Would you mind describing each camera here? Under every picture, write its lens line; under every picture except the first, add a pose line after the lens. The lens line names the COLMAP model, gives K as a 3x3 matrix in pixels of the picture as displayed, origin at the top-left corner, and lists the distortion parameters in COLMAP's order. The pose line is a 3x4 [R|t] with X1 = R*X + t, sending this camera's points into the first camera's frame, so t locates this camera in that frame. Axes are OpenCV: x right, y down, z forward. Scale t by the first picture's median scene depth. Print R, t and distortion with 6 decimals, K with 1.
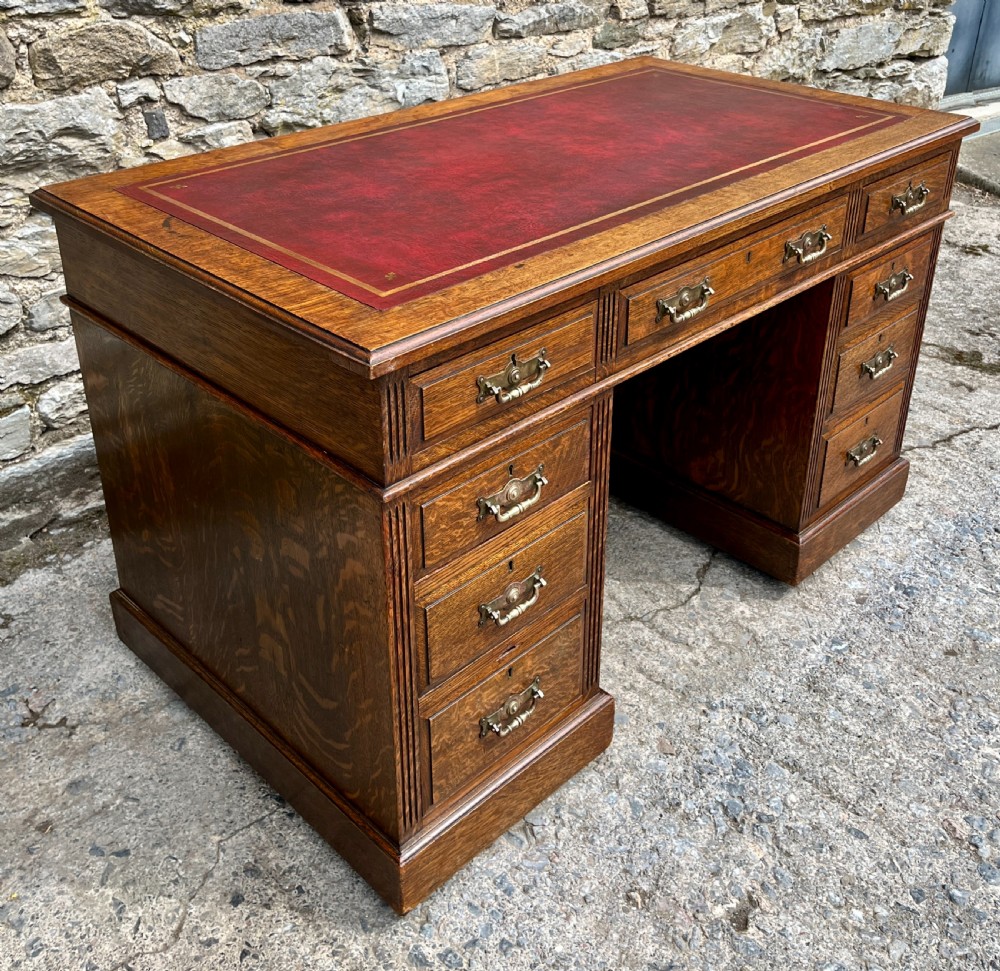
lens RADIAL K [[1121.2, 0, 520.3], [0, 1121.2, 335.0], [0, 0, 1]] dist [0.030736, 0.000000]
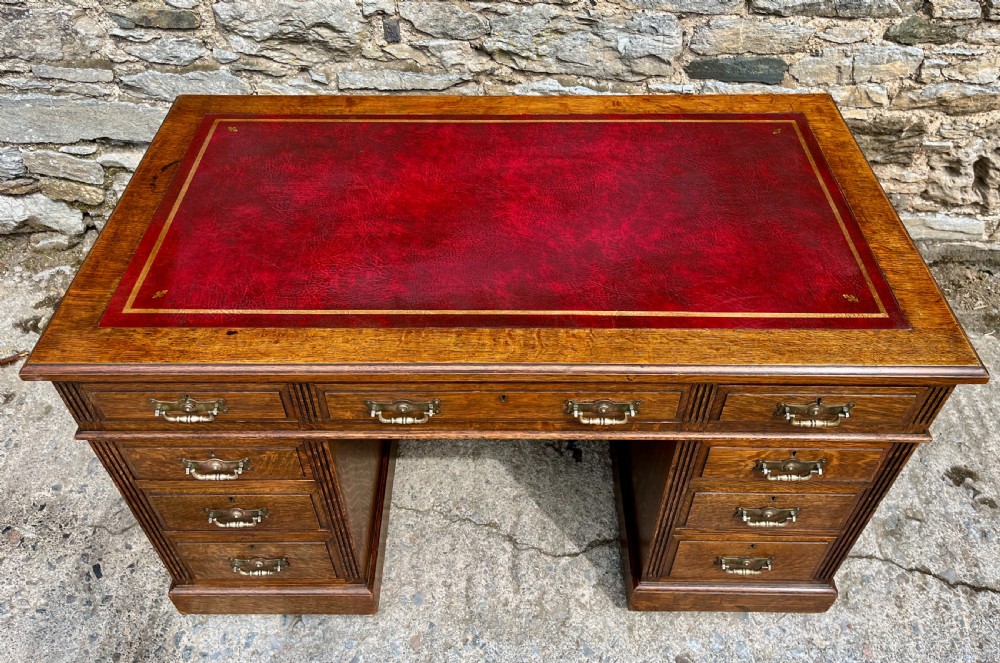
lens RADIAL K [[798.1, 0, 500.4], [0, 798.1, 278.4], [0, 0, 1]] dist [0.052521, -0.058650]
pose [[0.695794, 0.488095, -0.526910, 0.407367], [-0.297095, 0.863495, 0.407566, -0.355830], [0.653915, -0.127039, 0.745826, 0.332220]]
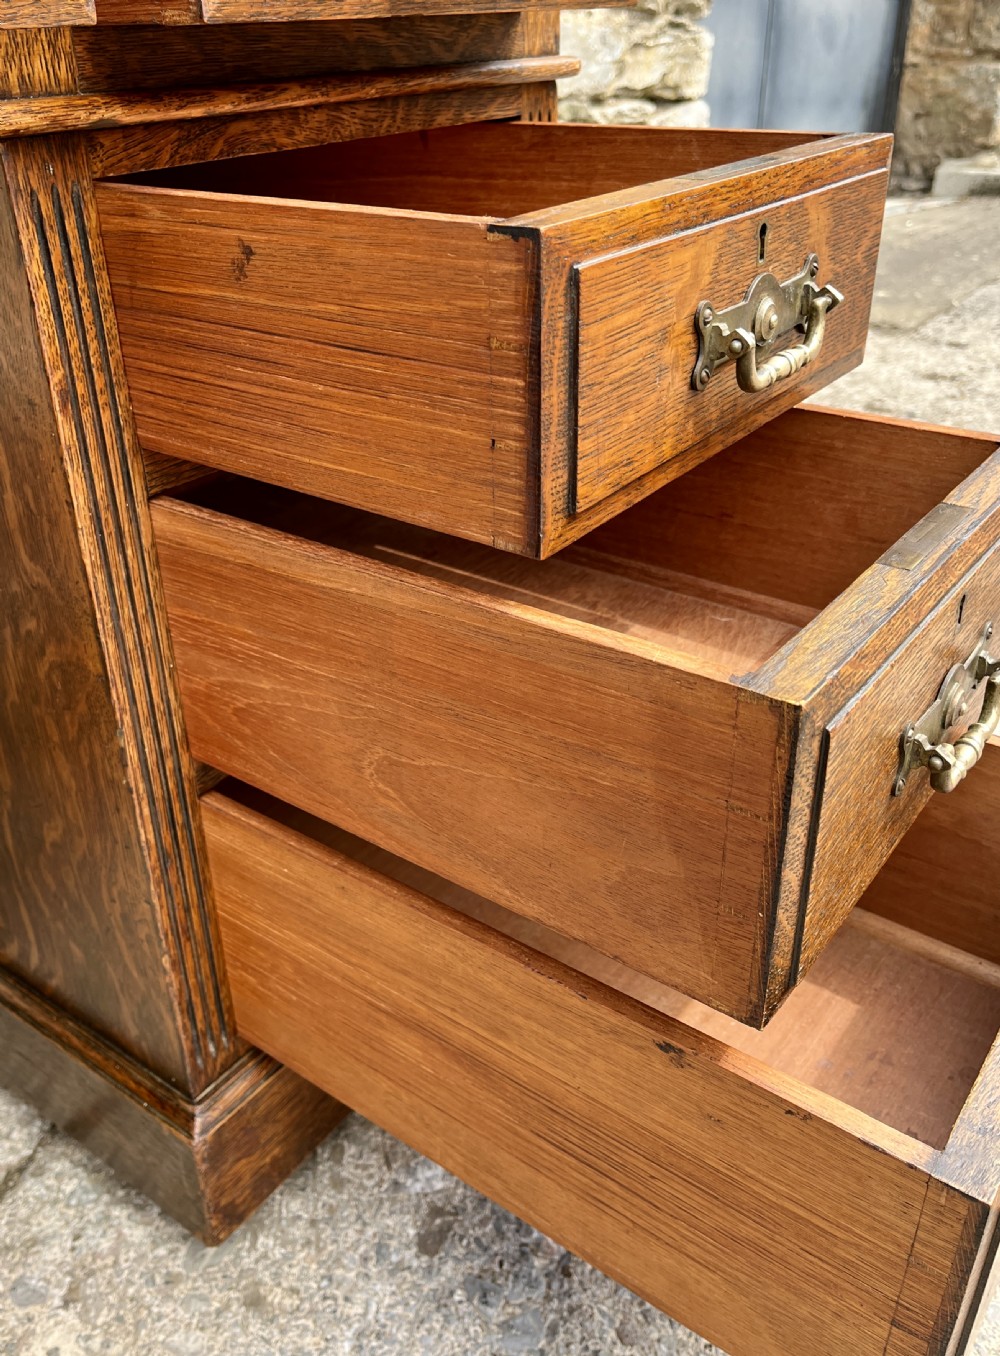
lens RADIAL K [[1168.4, 0, 460.2], [0, 1168.4, 628.6], [0, 0, 1]] dist [0.077643, -0.106746]
pose [[0.991329, -0.103884, 0.080463, 0.296232], [0.101393, 0.994249, 0.034462, 0.037887], [-0.083580, -0.026005, 0.996162, 0.633310]]
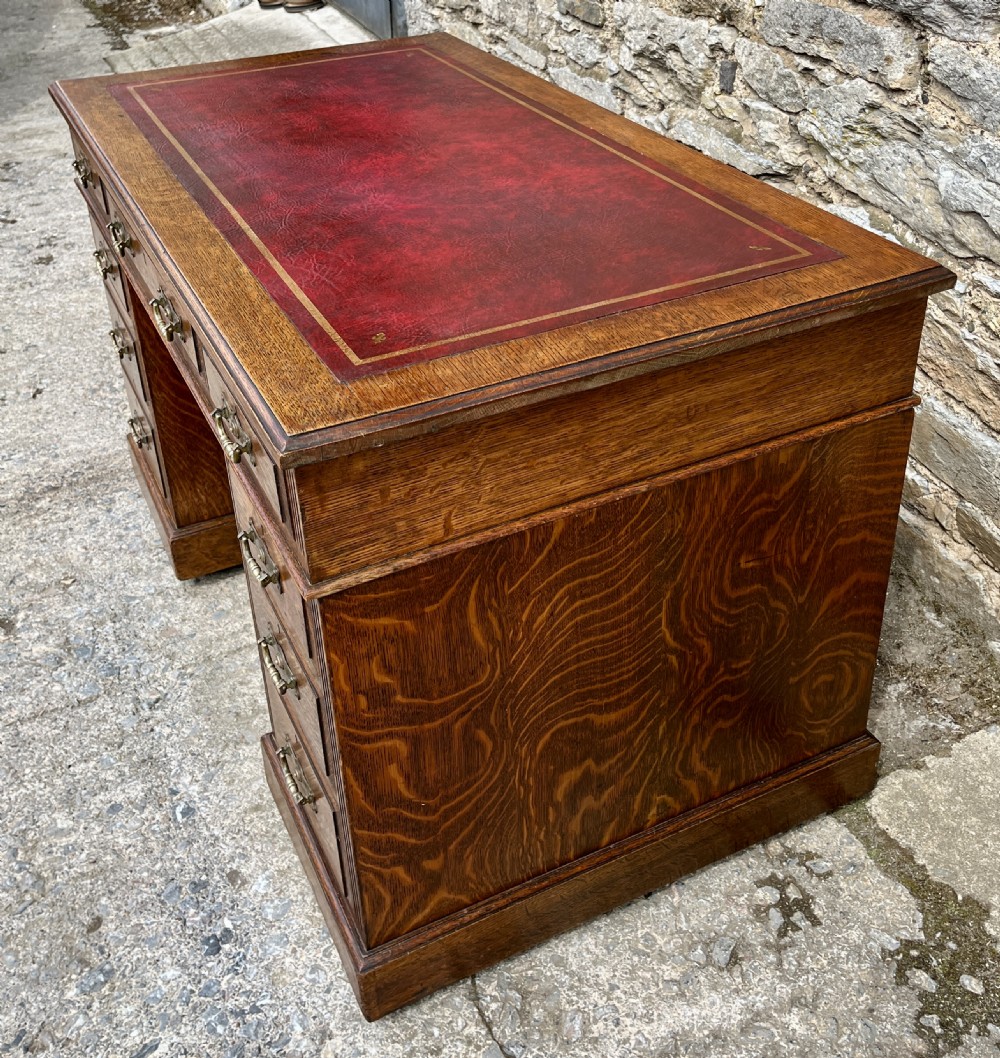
lens RADIAL K [[1203.2, 0, 512.0], [0, 1203.2, 396.6], [0, 0, 1]] dist [0.029998, 0.000000]
pose [[-0.331601, 0.458705, -0.824397, 0.737446], [-0.380409, 0.734640, 0.561776, -0.499089], [0.863325, 0.499894, -0.069112, 1.038009]]
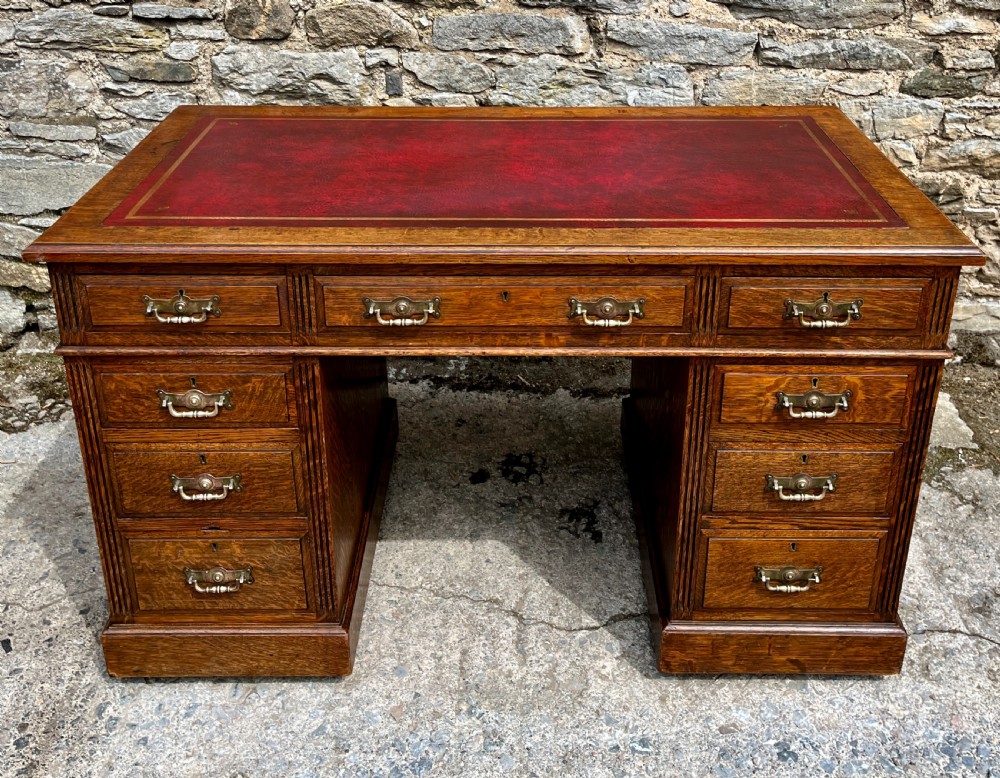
lens RADIAL K [[1080.8, 0, 517.3], [0, 1080.8, 250.2], [0, 0, 1]] dist [0.034950, 0.000000]
pose [[0.699367, 0.274817, -0.659819, 0.643240], [-0.300116, 0.950719, 0.077874, -0.143075], [0.648703, 0.143560, 0.747378, 0.186307]]
